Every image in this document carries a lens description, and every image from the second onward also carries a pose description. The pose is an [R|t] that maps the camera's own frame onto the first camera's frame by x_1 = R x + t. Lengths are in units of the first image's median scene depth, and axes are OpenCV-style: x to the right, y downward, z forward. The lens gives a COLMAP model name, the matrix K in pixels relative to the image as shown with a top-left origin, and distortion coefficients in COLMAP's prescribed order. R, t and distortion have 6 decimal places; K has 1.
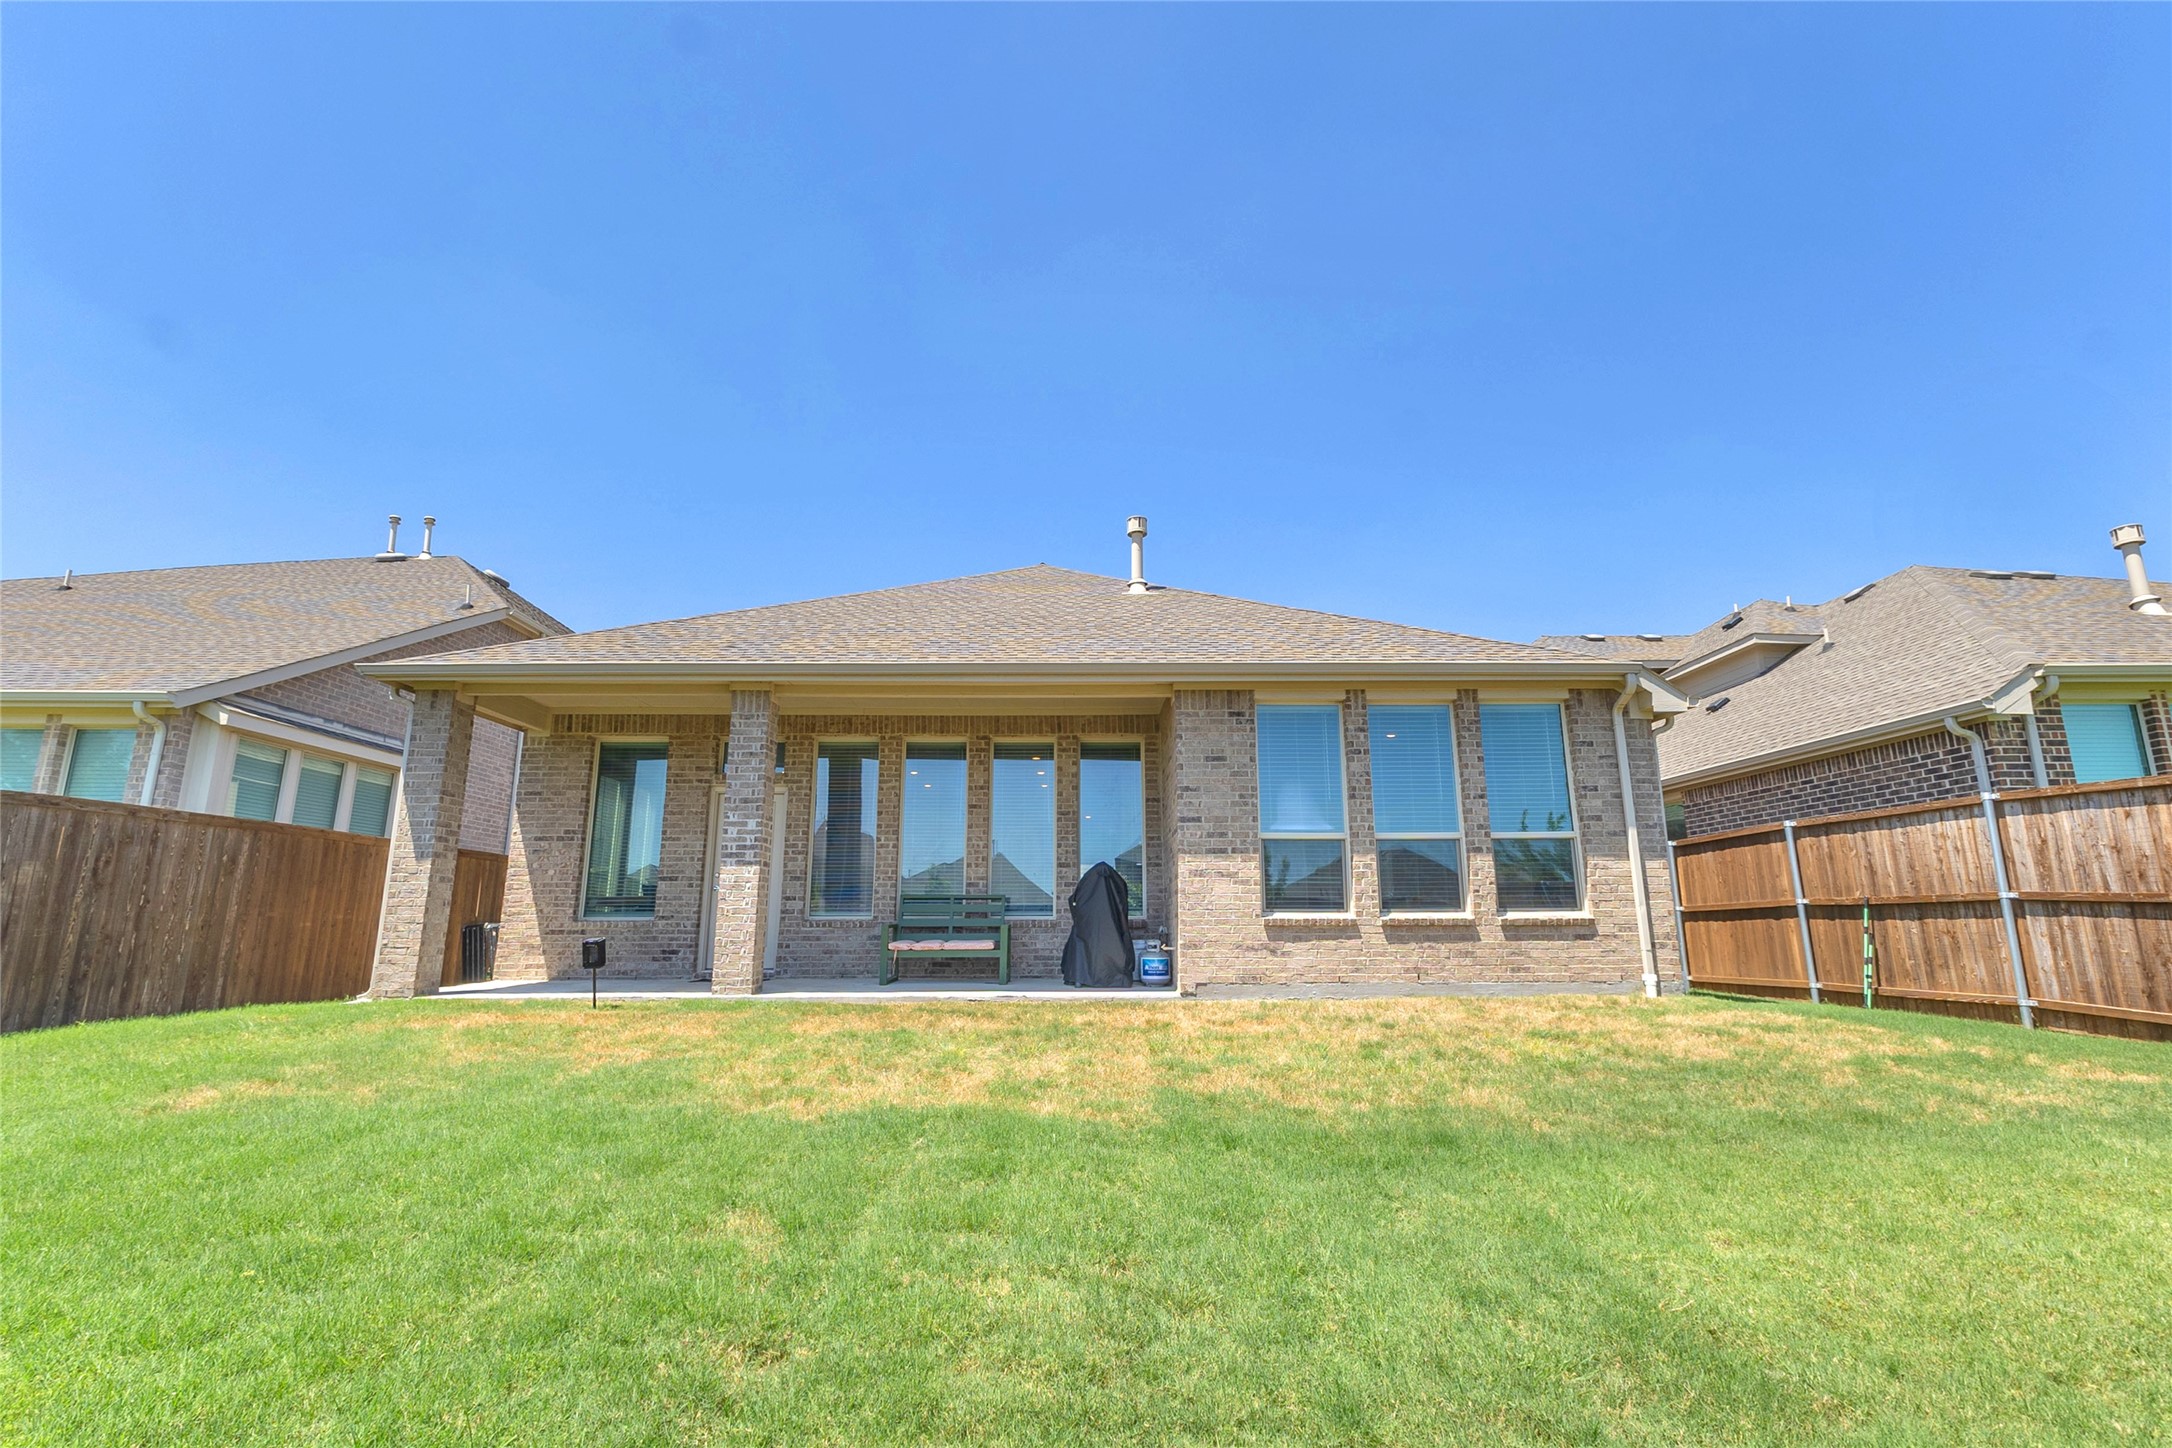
lens RADIAL K [[1028.0, 0, 1094.0], [0, 1028.0, 730.0], [0, 0, 1]] dist [0.018385, -0.000306]
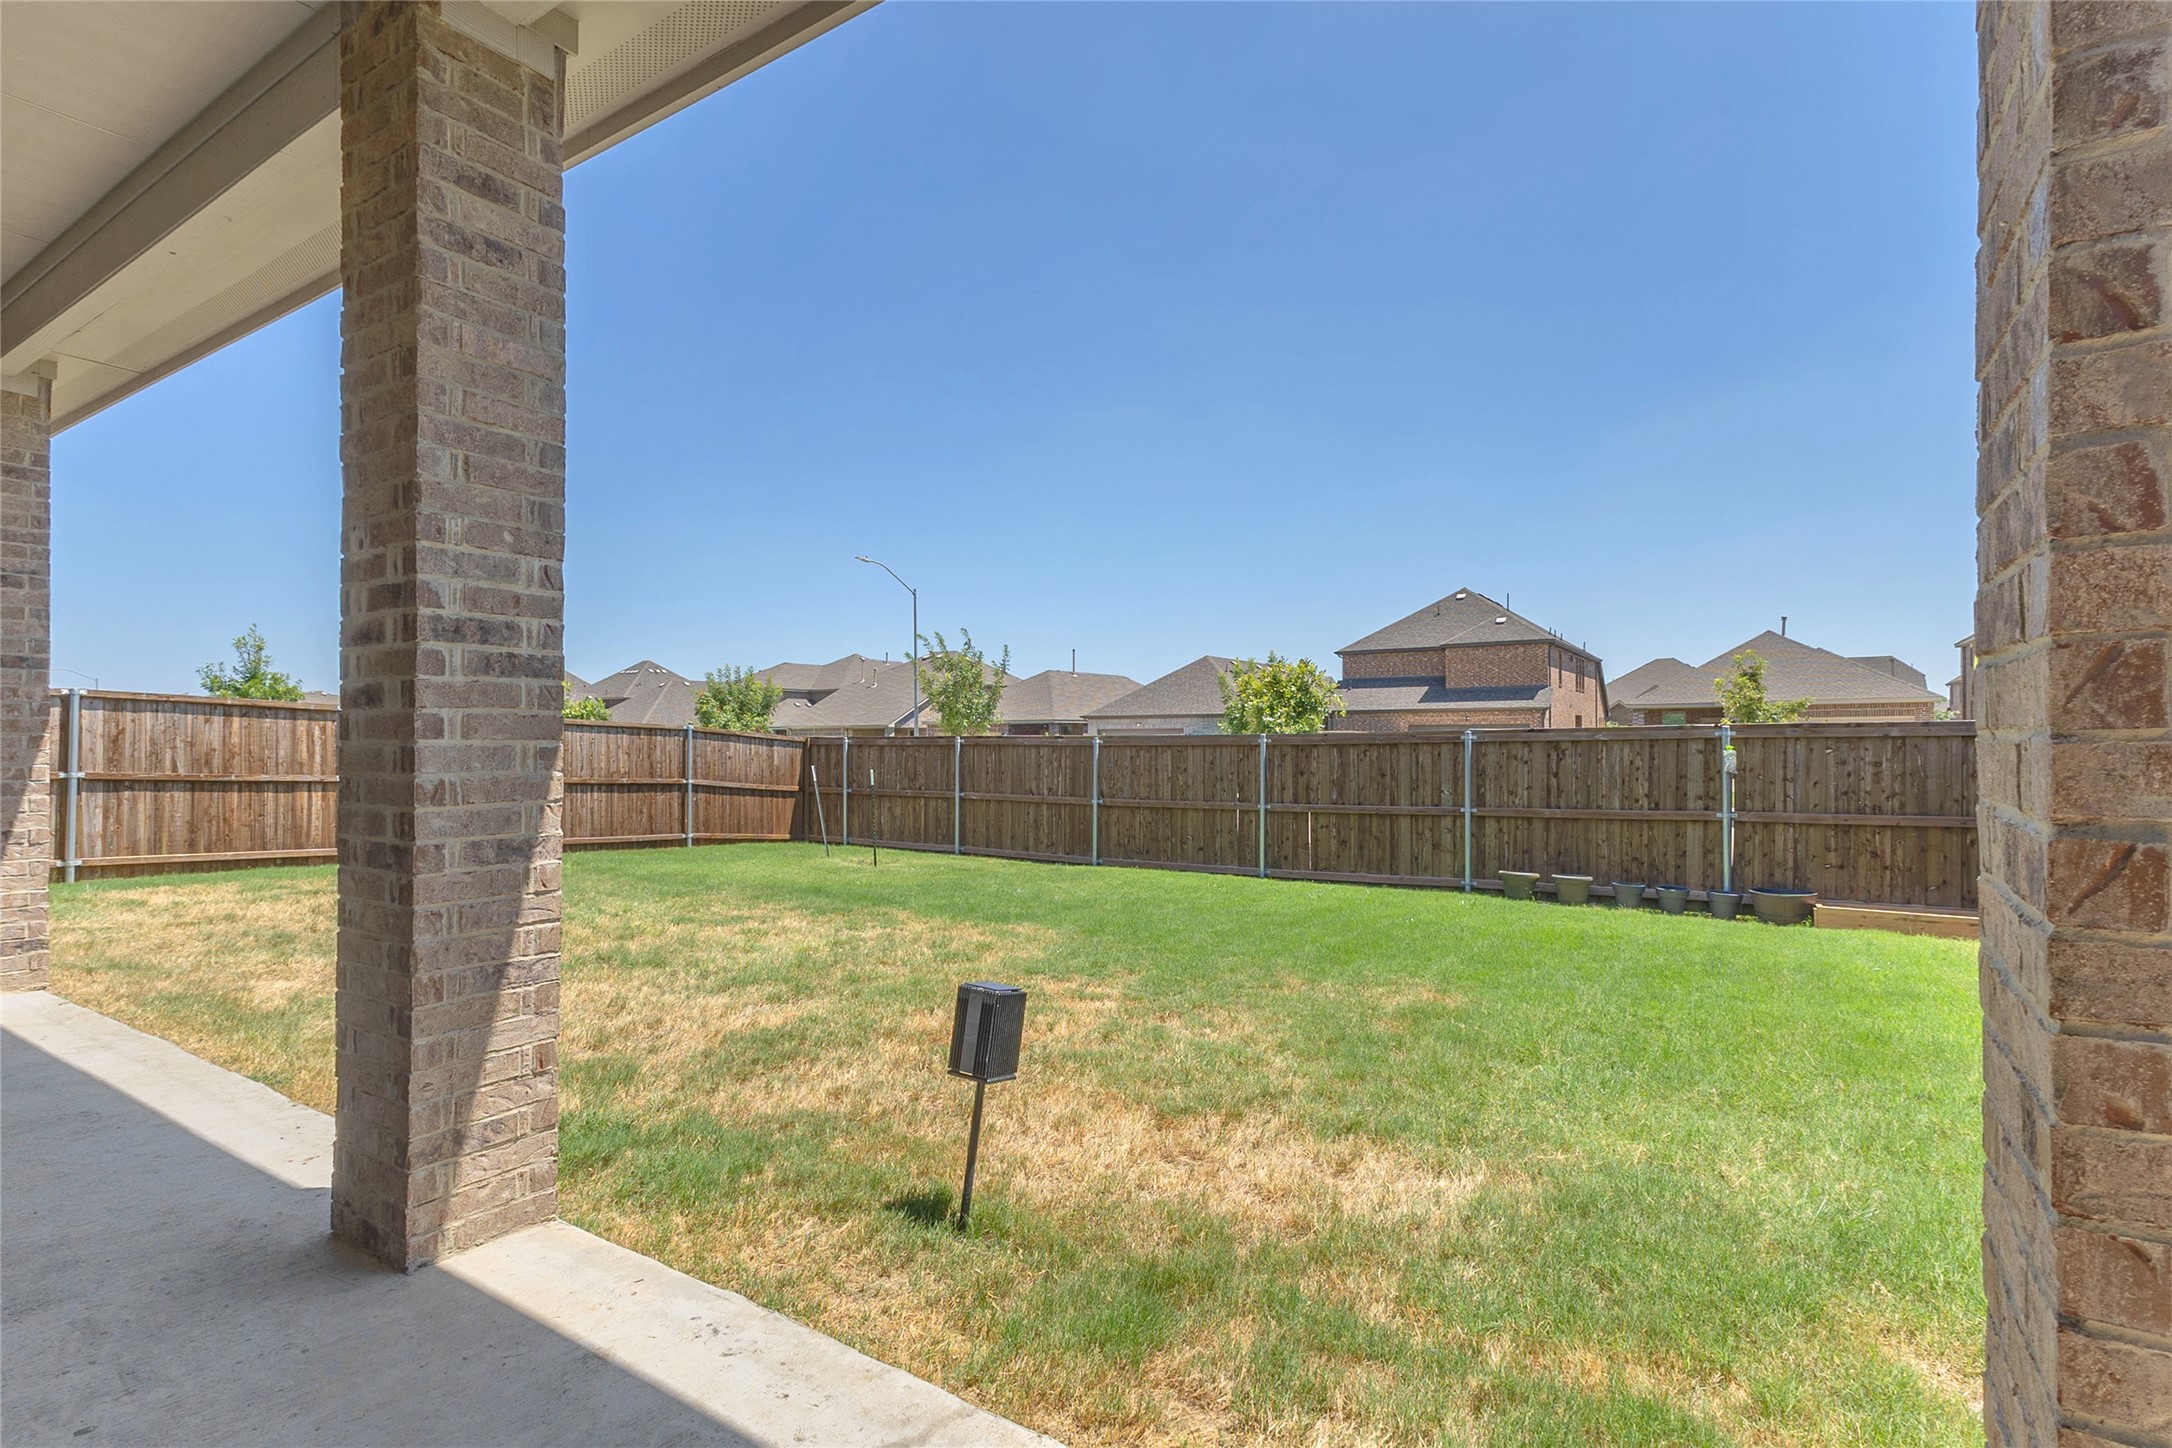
lens RADIAL K [[1028.0, 0, 1062.2], [0, 1028.0, 735.8], [0, 0, 1]] dist [0.018385, -0.000306]
pose [[-0.834670, 0.012002, 0.550619, -0.596188], [-0.099219, 0.980128, -0.171769, 0.173746], [-0.541739, -0.198002, -0.816893, 1.152612]]
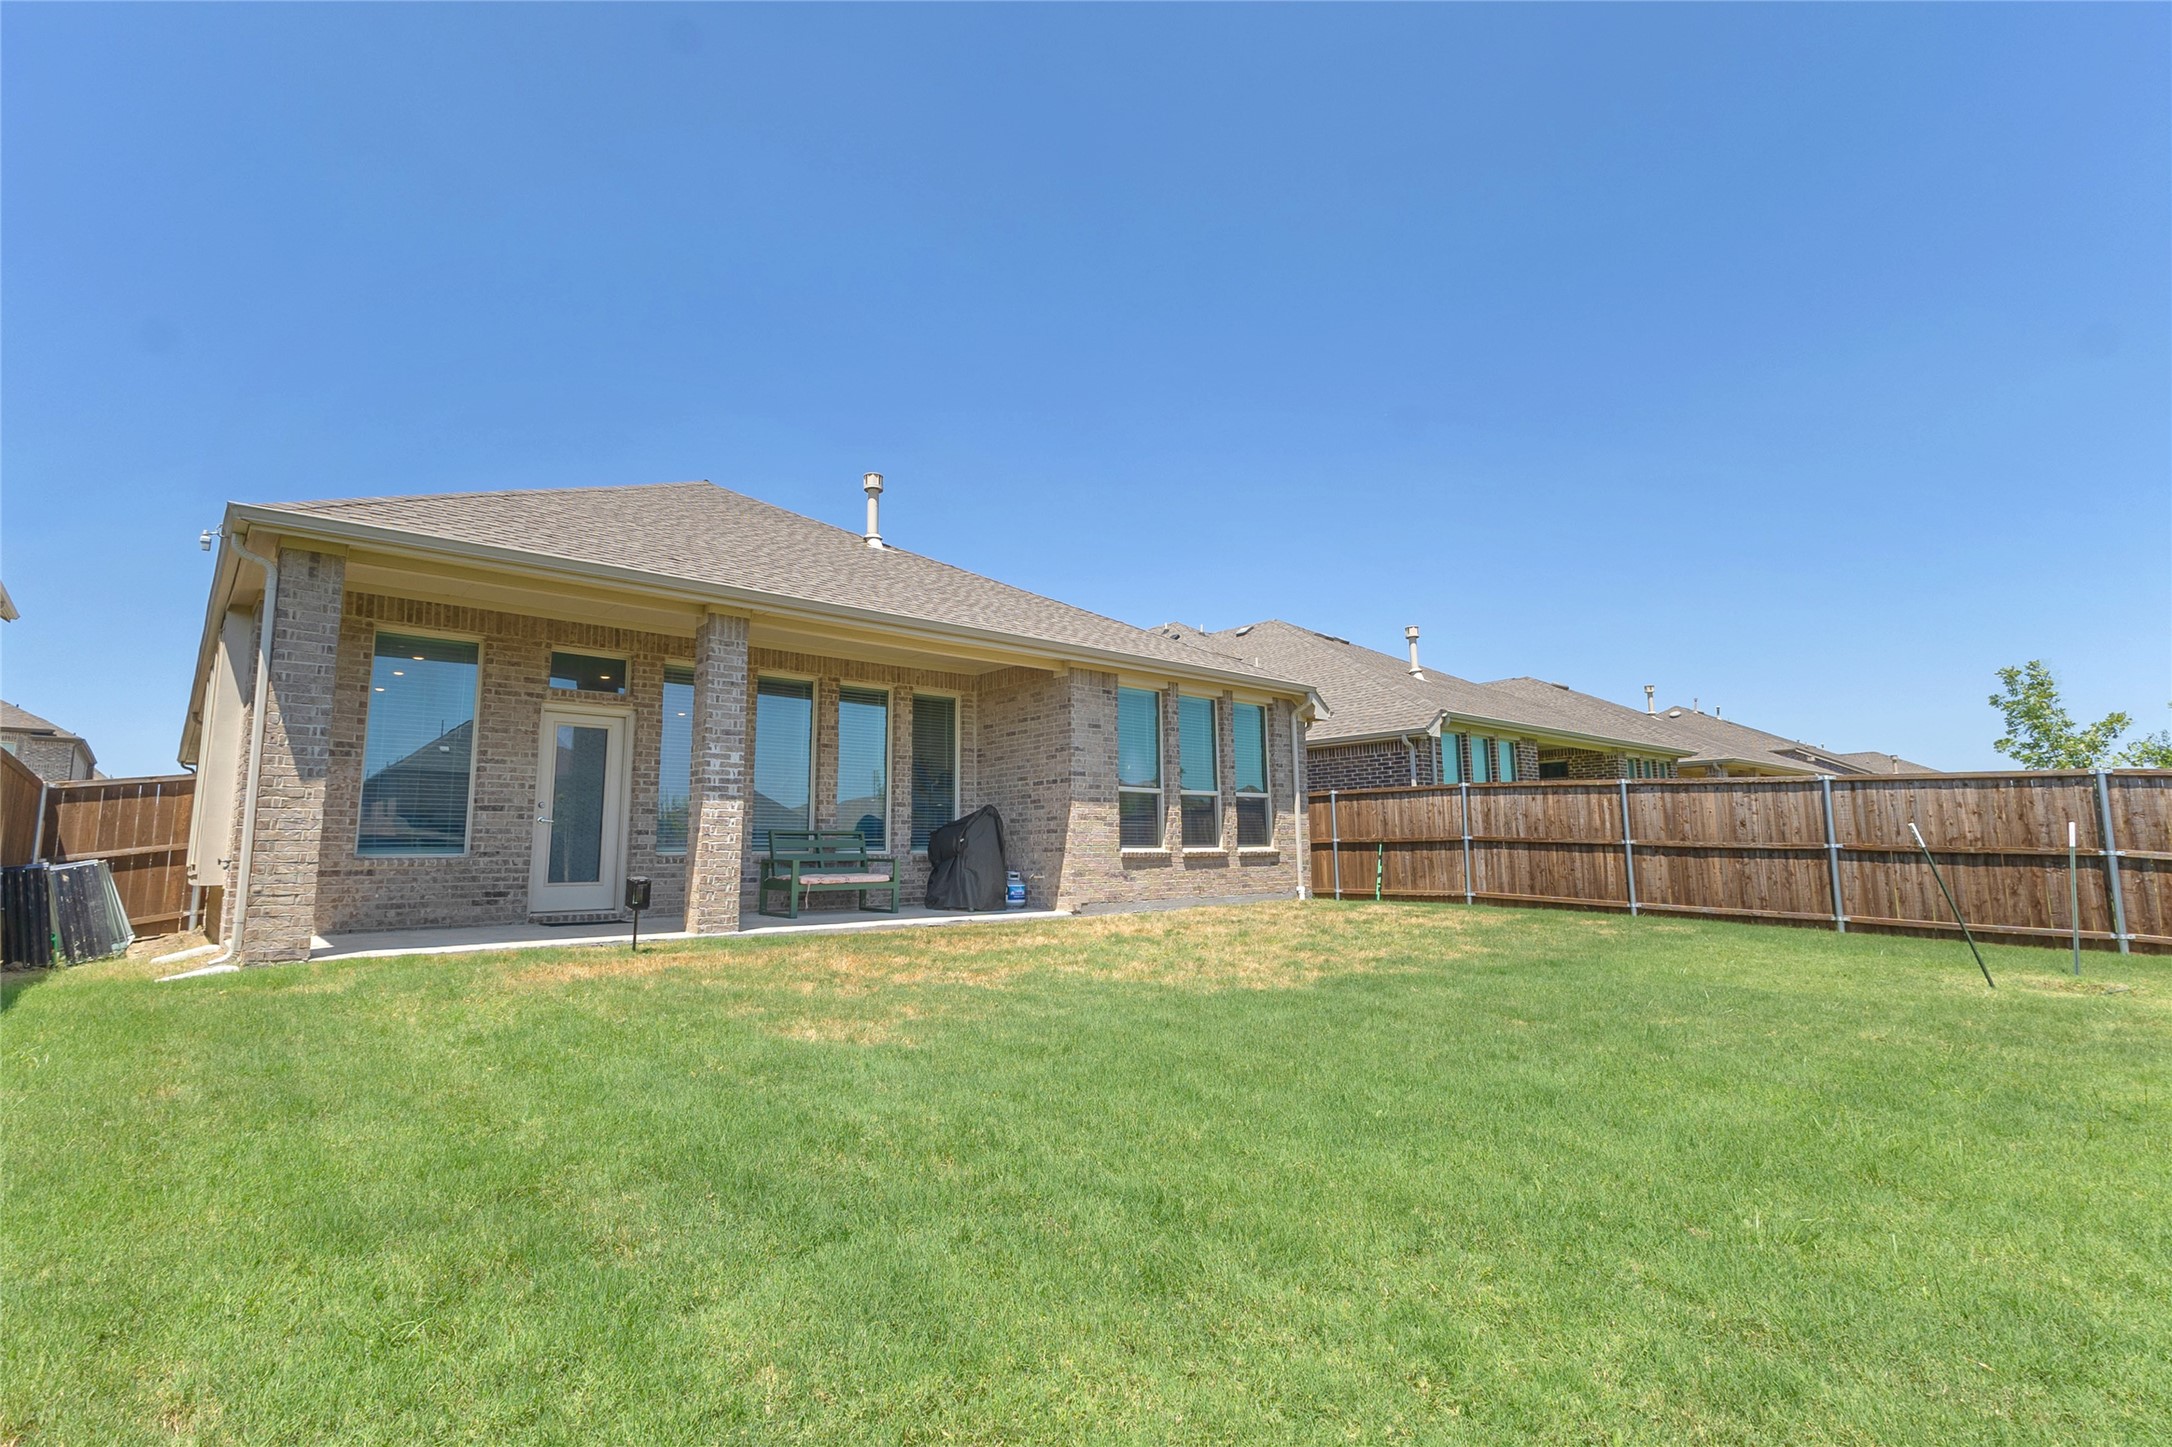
lens RADIAL K [[1028.0, 0, 1098.0], [0, 1028.0, 722.6], [0, 0, 1]] dist [0.018385, -0.000306]
pose [[0.743242, 0.080187, 0.664199, -0.725071], [-0.119287, 0.992766, 0.013629, 0.005801], [-0.658302, -0.089360, 0.747431, 0.061527]]
